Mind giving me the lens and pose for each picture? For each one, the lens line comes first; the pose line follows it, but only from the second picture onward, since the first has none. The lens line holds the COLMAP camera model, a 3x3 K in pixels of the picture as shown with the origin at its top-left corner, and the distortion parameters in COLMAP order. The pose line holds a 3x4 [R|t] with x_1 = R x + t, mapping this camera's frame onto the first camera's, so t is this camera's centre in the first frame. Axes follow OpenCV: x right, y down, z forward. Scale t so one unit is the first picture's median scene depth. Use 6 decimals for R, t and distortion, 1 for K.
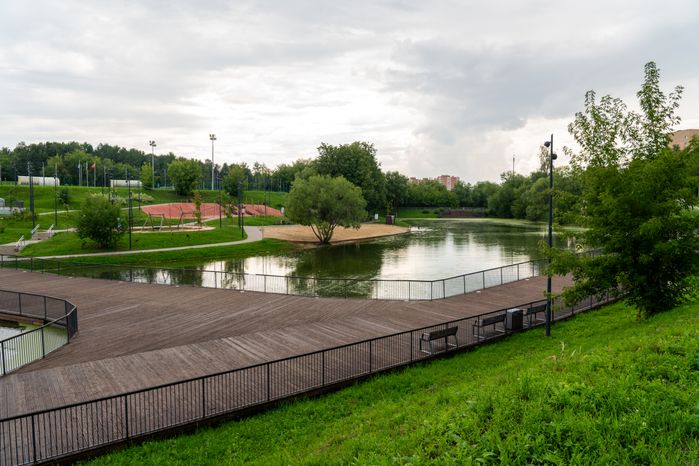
lens RADIAL K [[463.6, 0, 350.1], [0, 463.6, 244.4], [0, 0, 1]] dist [-0.038957, 0.001416]
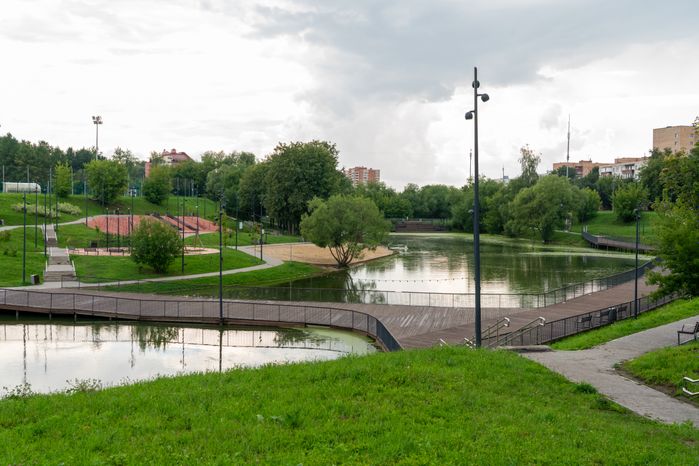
lens RADIAL K [[693.9, 0, 349.5], [0, 693.9, 233.0], [0, 0, 1]] dist [-0.000048, 0.118773]
pose [[0.979094, 0.005198, 0.203344, -0.186239], [0.004233, 0.998936, -0.045916, -0.002689], [-0.203367, 0.045817, 0.978030, -0.216704]]
